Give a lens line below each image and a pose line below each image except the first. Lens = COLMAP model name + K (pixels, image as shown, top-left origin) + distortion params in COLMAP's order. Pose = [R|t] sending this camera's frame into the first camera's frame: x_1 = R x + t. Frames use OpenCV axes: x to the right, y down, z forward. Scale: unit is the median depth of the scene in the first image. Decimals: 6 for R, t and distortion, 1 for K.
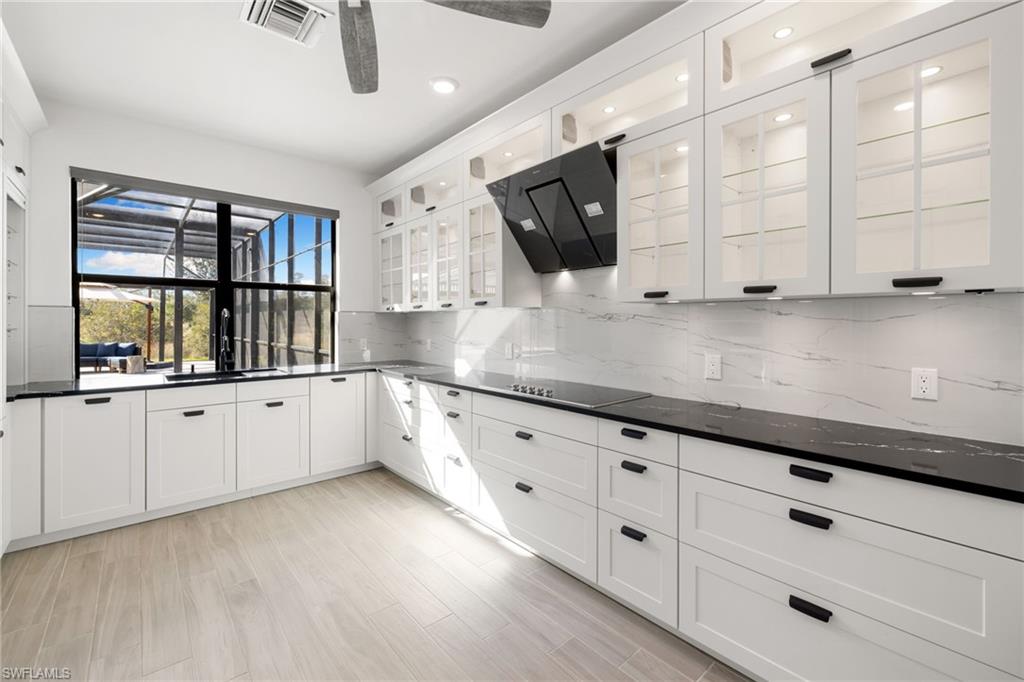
lens RADIAL K [[433.8, 0, 519.5], [0, 433.8, 323.1], [0, 0, 1]] dist [-0.000417, -0.000091]
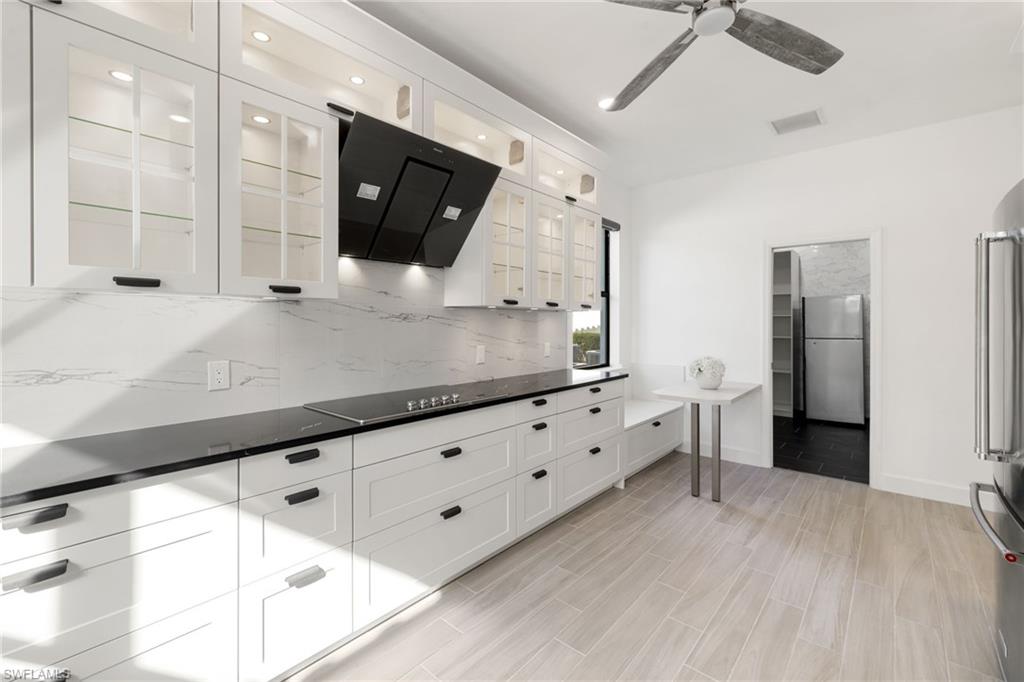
lens RADIAL K [[433.8, 0, 519.5], [0, 433.8, 323.1], [0, 0, 1]] dist [-0.000417, -0.000091]
pose [[-0.131305, -0.002496, 0.991339, -0.778747], [0.002479, 0.999993, 0.002846, -0.003064], [-0.991339, 0.002832, -0.131298, 0.874578]]
